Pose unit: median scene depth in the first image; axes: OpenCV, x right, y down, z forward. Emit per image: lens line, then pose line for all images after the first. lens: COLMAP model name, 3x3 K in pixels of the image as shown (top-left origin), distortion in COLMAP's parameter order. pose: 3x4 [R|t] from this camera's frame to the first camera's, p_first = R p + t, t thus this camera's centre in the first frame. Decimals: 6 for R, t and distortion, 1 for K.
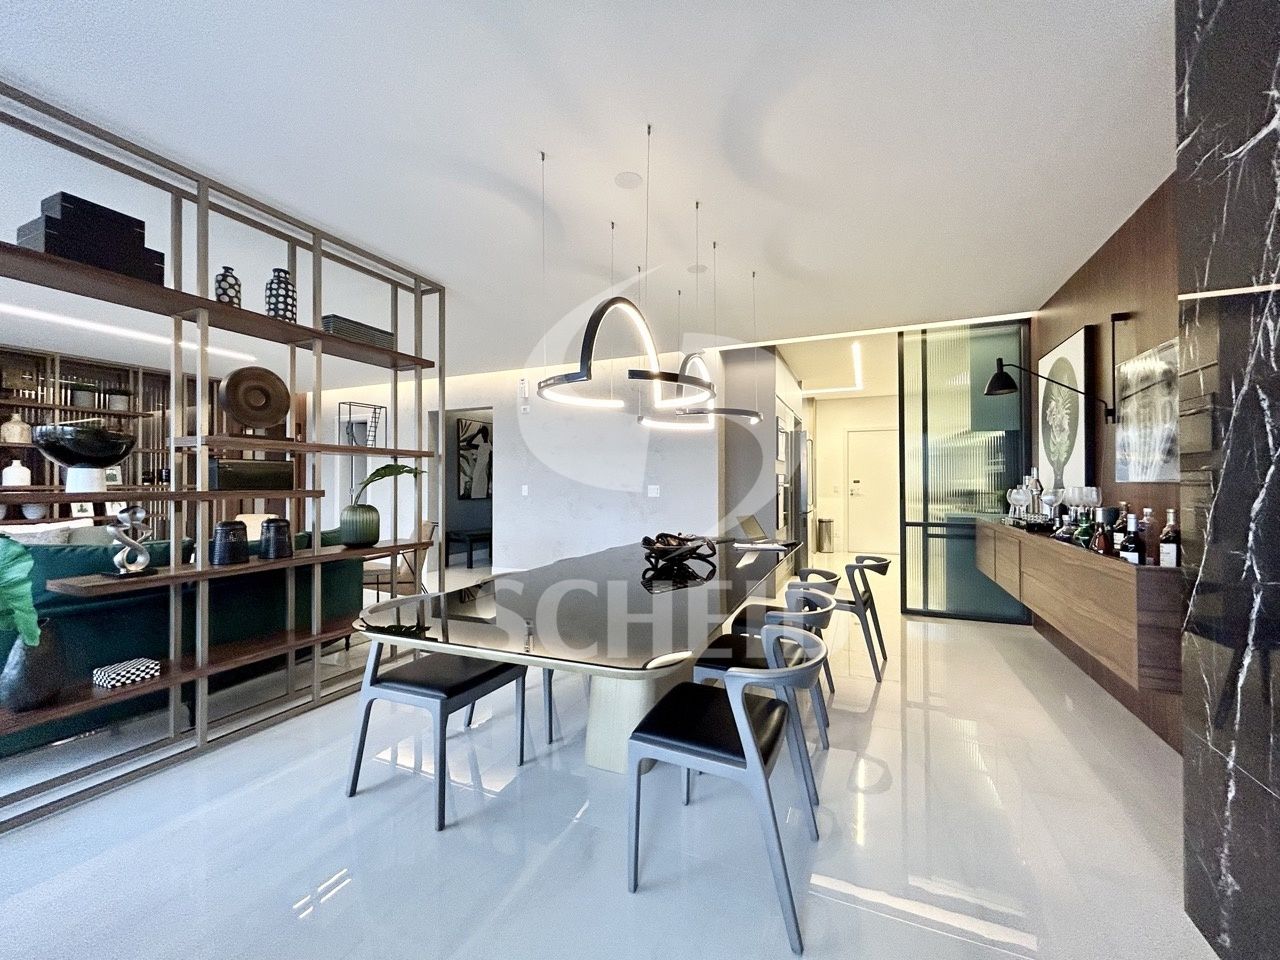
lens RADIAL K [[523.5, 0, 646.5], [0, 523.5, 483.8], [0, 0, 1]] dist [-0.002963, 0.001339]
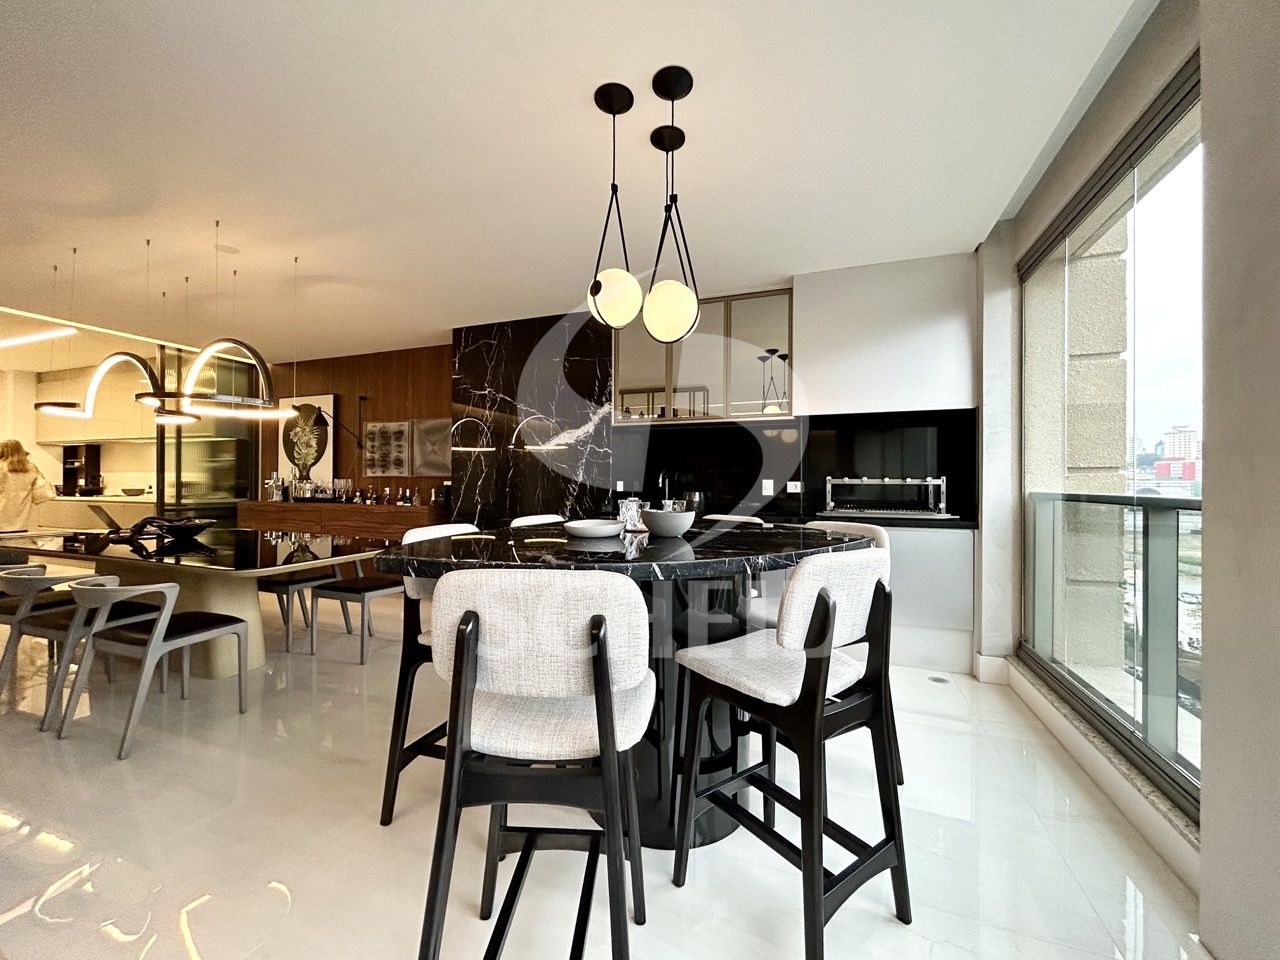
lens RADIAL K [[523.5, 0, 637.6], [0, 523.5, 477.8], [0, 0, 1]] dist [-0.002963, 0.001339]
pose [[-0.046761, 0.008365, 0.998871, -0.735042], [-0.008227, 0.999928, -0.008759, 0.005073], [-0.998872, -0.008627, -0.046689, 0.003221]]
